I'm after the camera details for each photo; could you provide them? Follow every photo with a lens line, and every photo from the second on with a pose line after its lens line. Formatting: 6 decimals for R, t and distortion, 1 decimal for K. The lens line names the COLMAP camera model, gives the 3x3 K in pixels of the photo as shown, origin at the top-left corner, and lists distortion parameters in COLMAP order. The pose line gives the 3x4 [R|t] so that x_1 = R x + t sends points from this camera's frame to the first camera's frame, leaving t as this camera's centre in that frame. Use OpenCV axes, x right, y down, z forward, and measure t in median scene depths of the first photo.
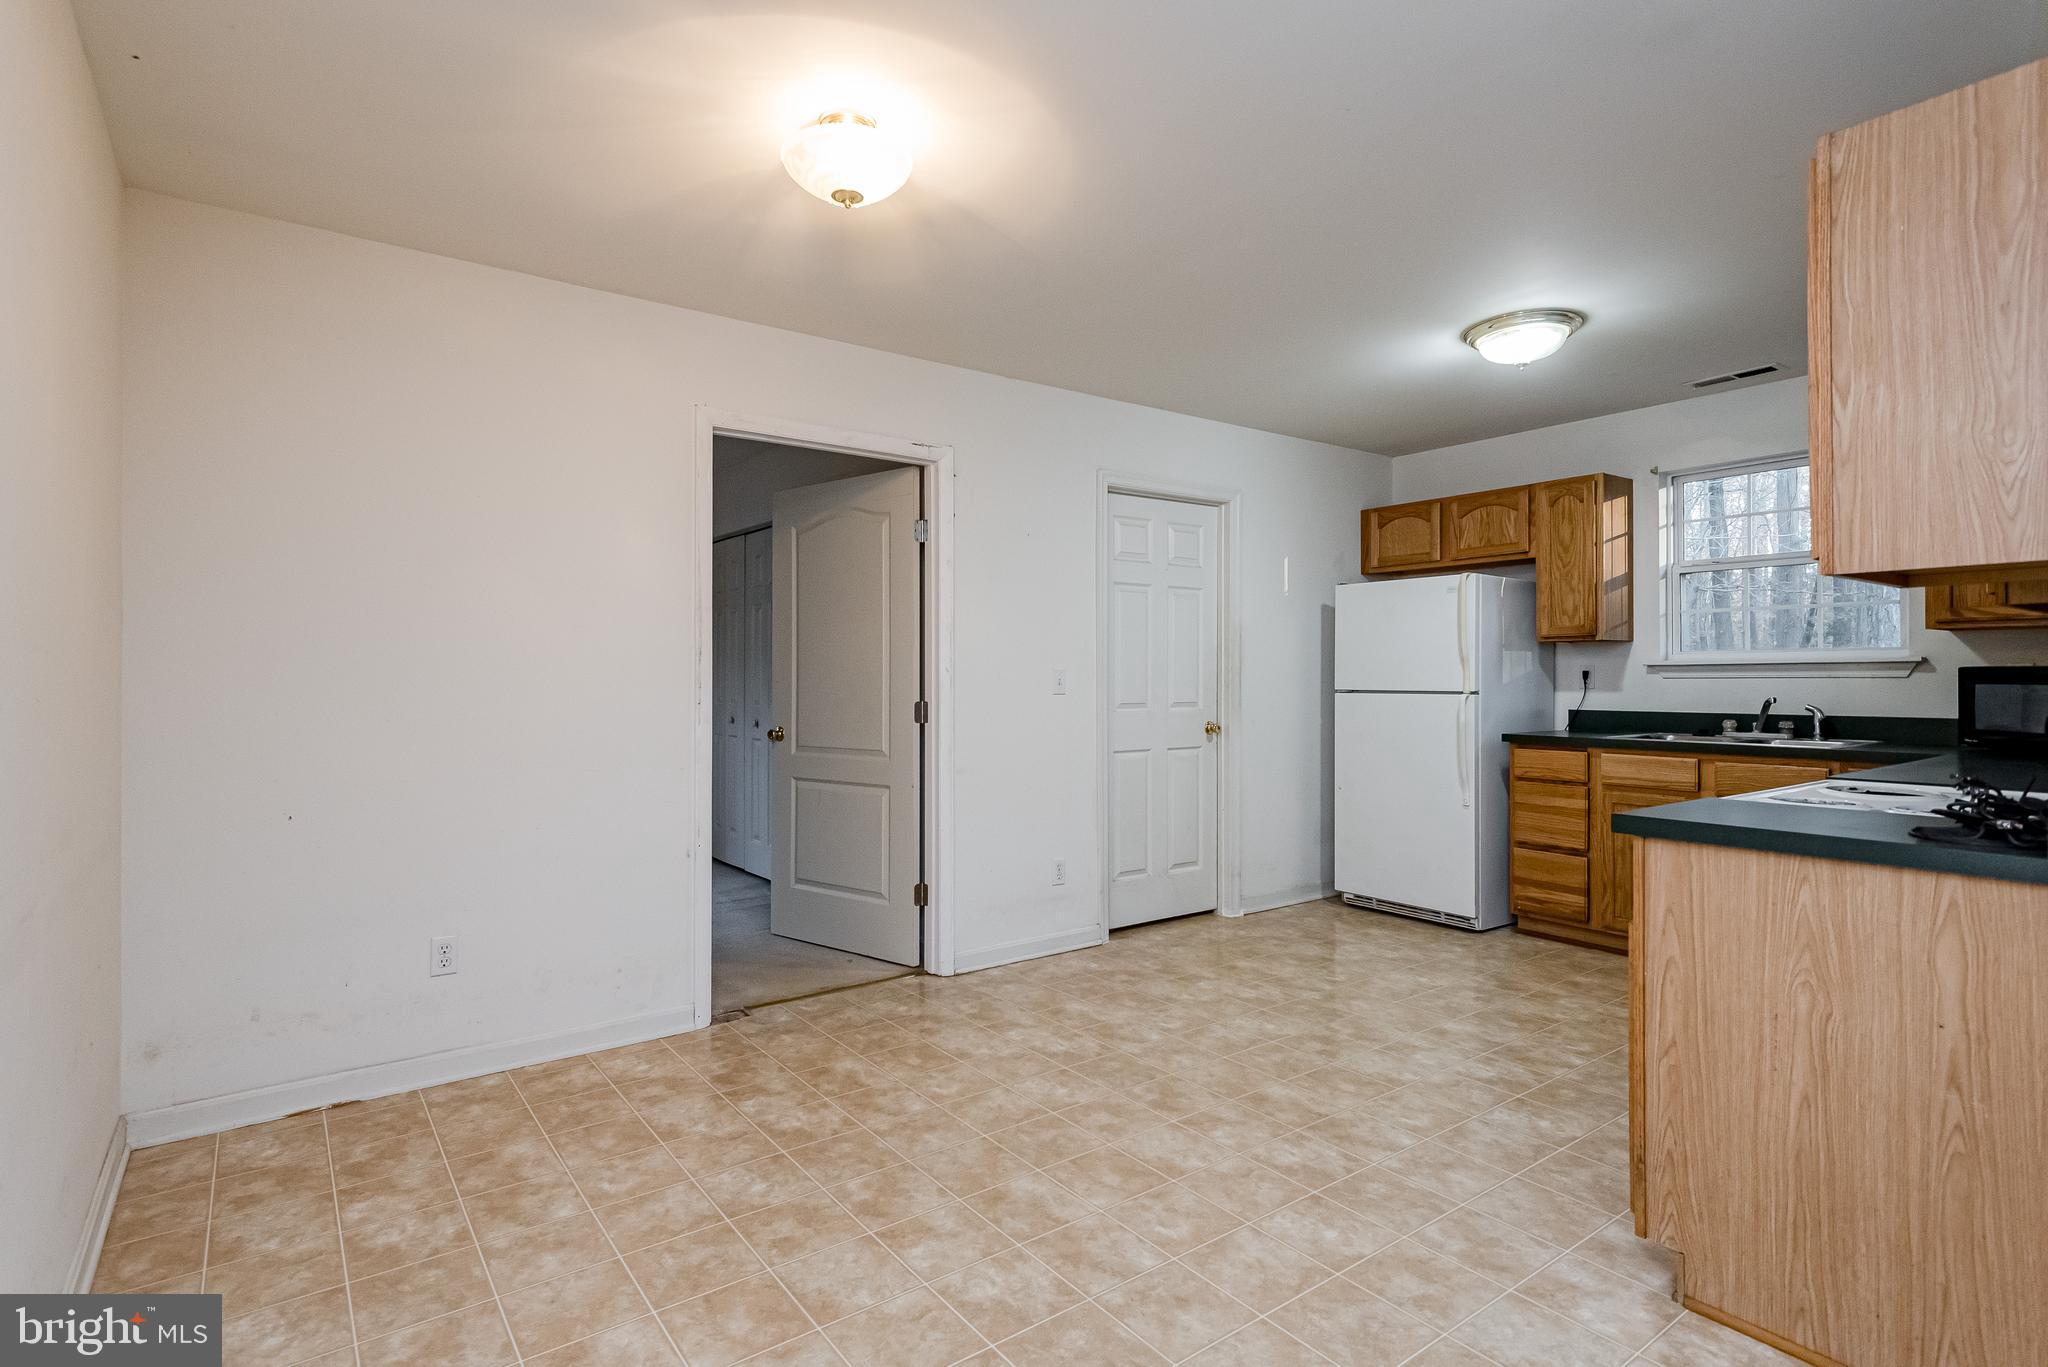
lens RADIAL K [[1000.1, 0, 1005.3], [0, 1000.1, 681.5], [0, 0, 1]] dist [0.016759, -0.005304]
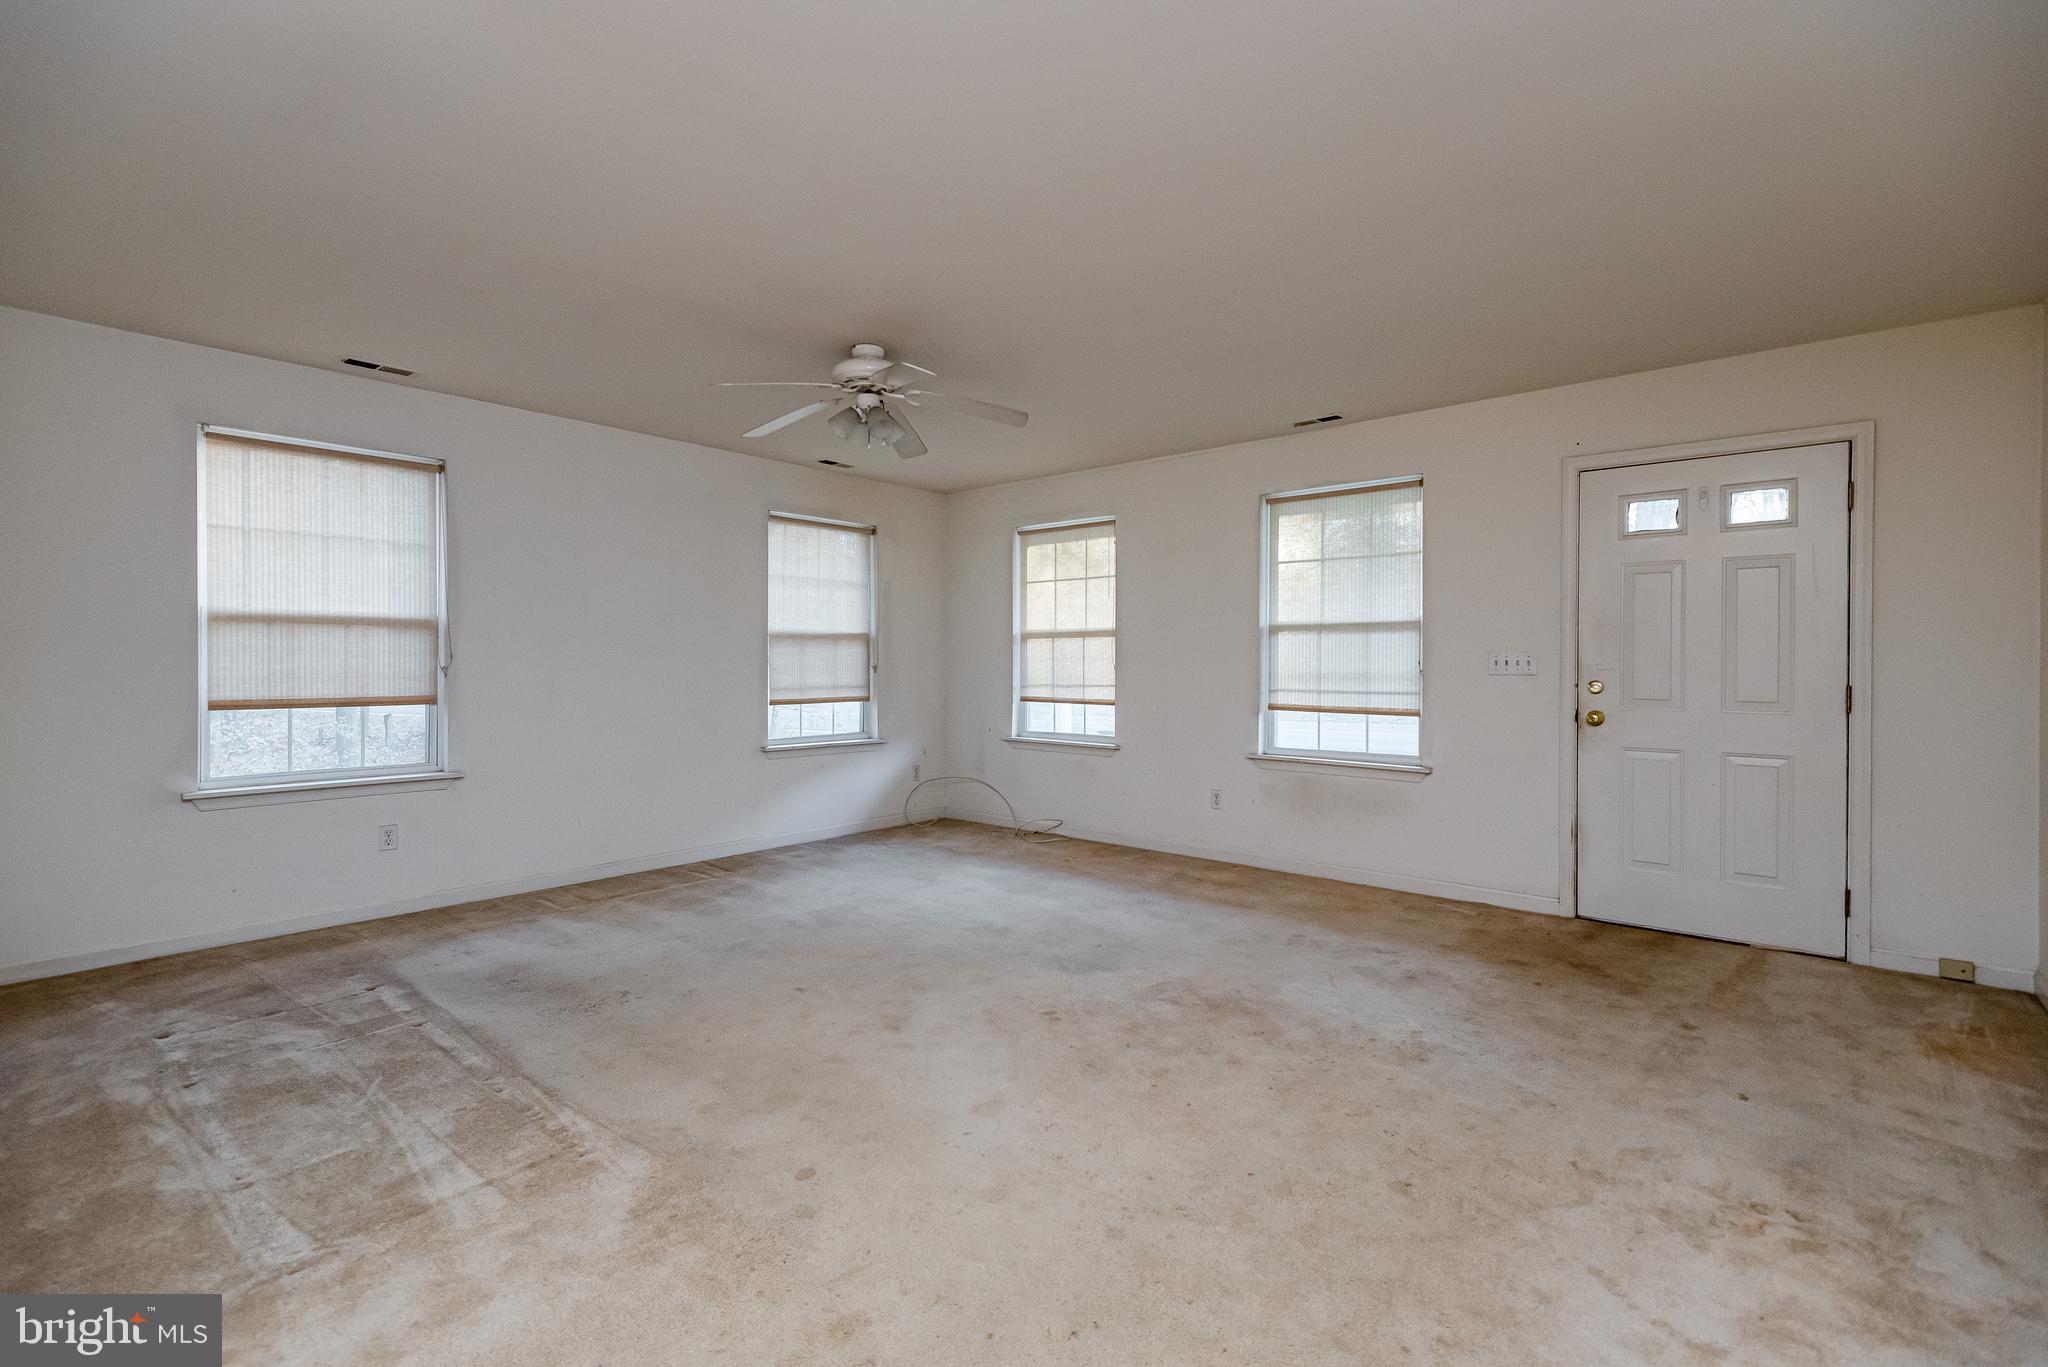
lens RADIAL K [[890.4, 0, 1005.8], [0, 890.4, 668.7], [0, 0, 1]] dist [-0.017110, 0.000037]
pose [[-0.211486, -0.001238, 0.977380, -0.286942], [0.001372, 0.999998, 0.001564, 0.006169], [-0.977380, 0.001672, -0.211484, 0.544588]]
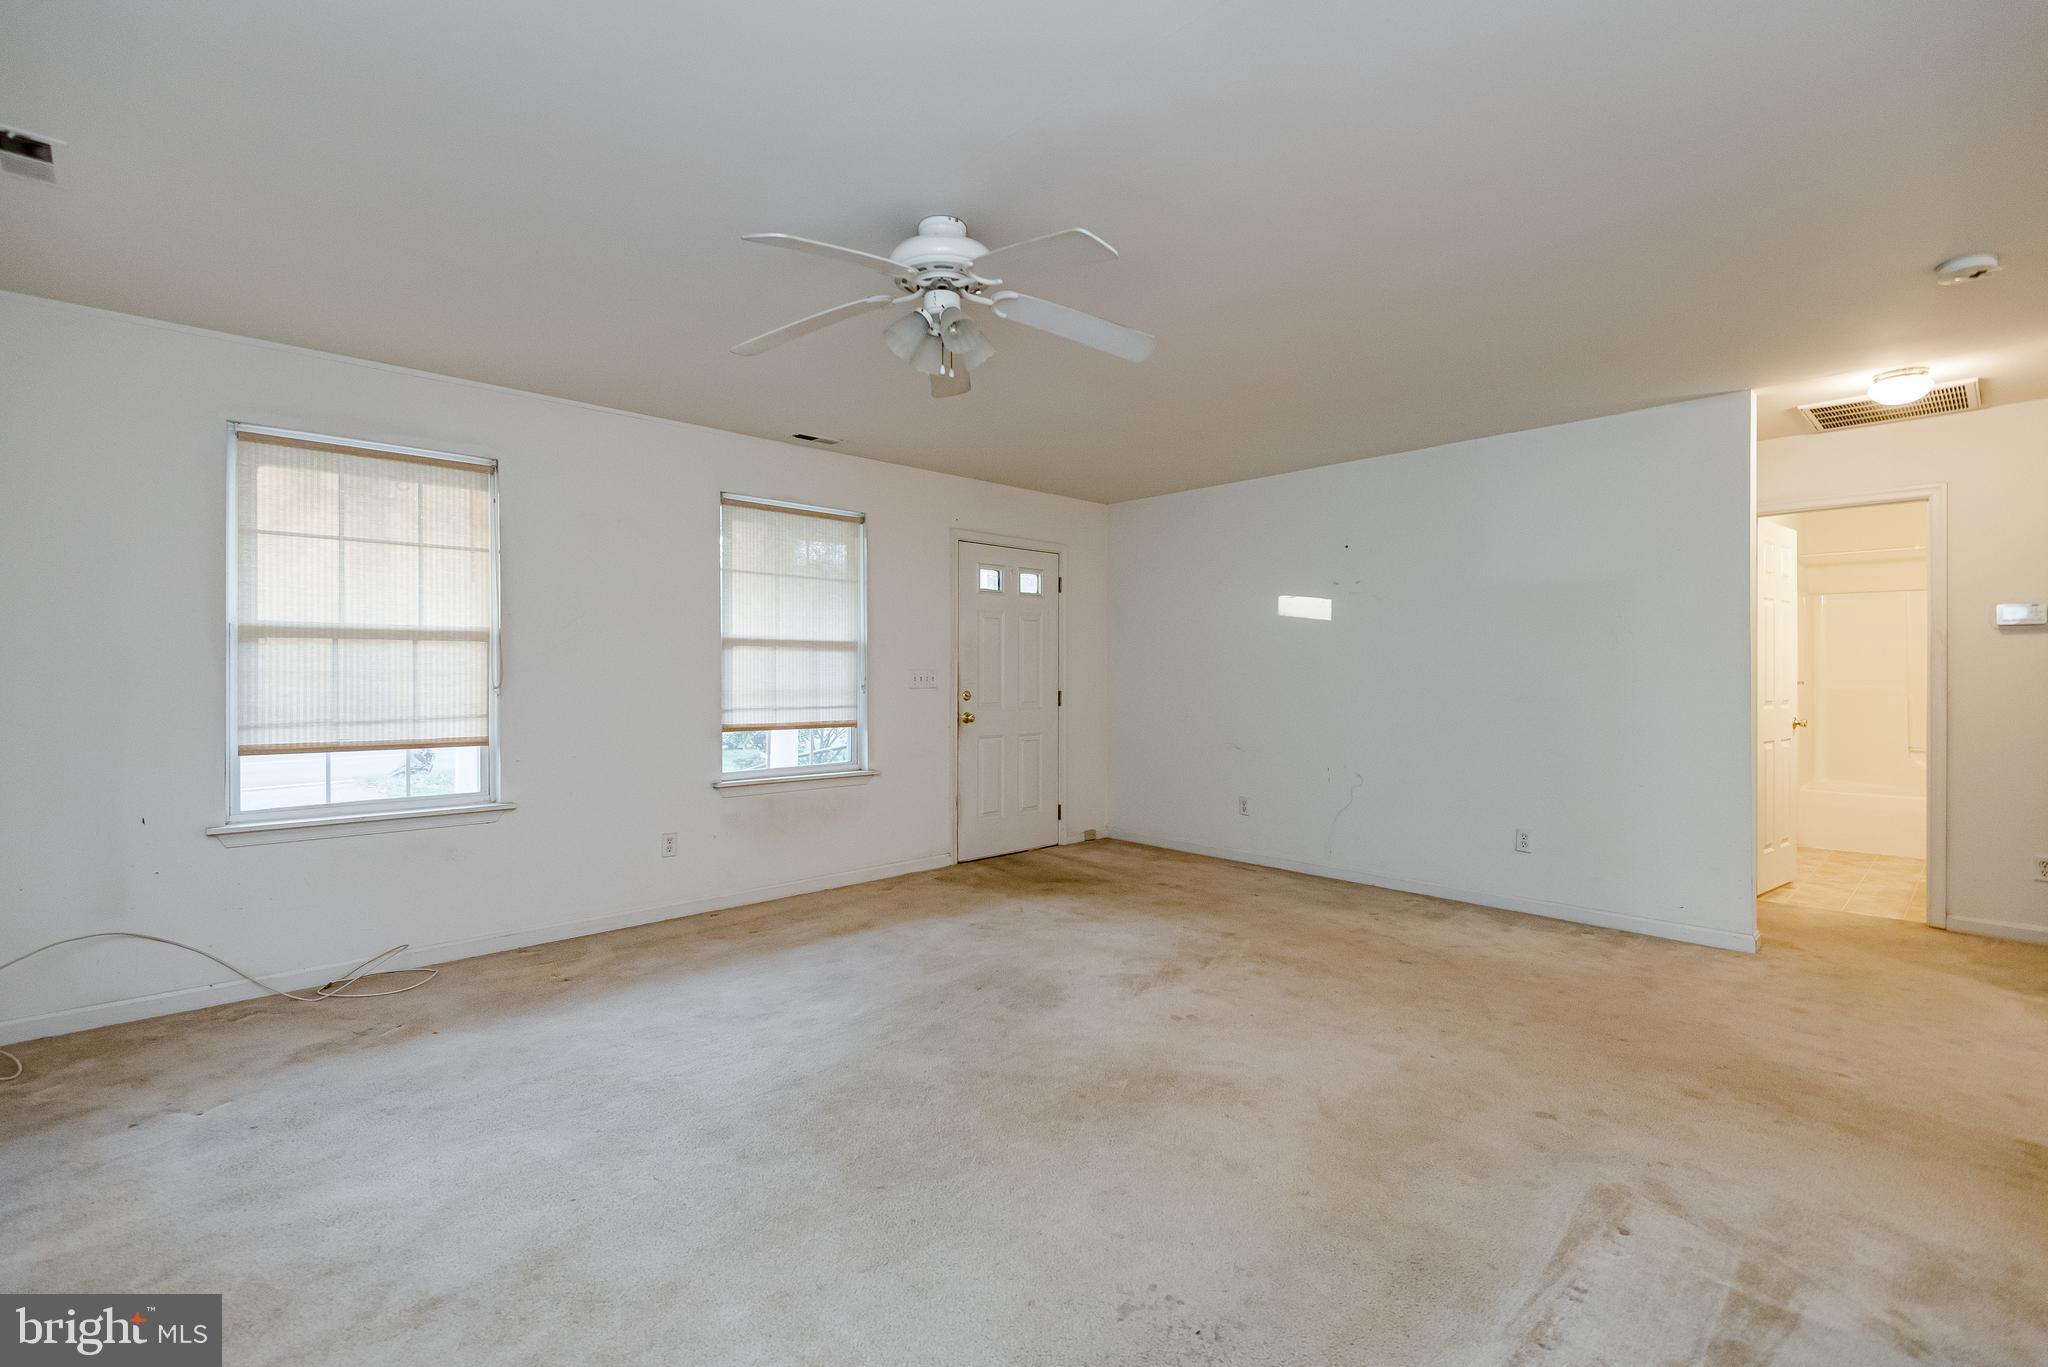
lens RADIAL K [[890.4, 0, 1027.7], [0, 890.4, 675.4], [0, 0, 1]] dist [-0.017110, 0.000037]
pose [[-0.991492, 0.002539, -0.130141, -0.219709], [0.001566, 0.999970, 0.007580, 0.004727], [0.130156, 0.007312, -0.991467, 0.584665]]
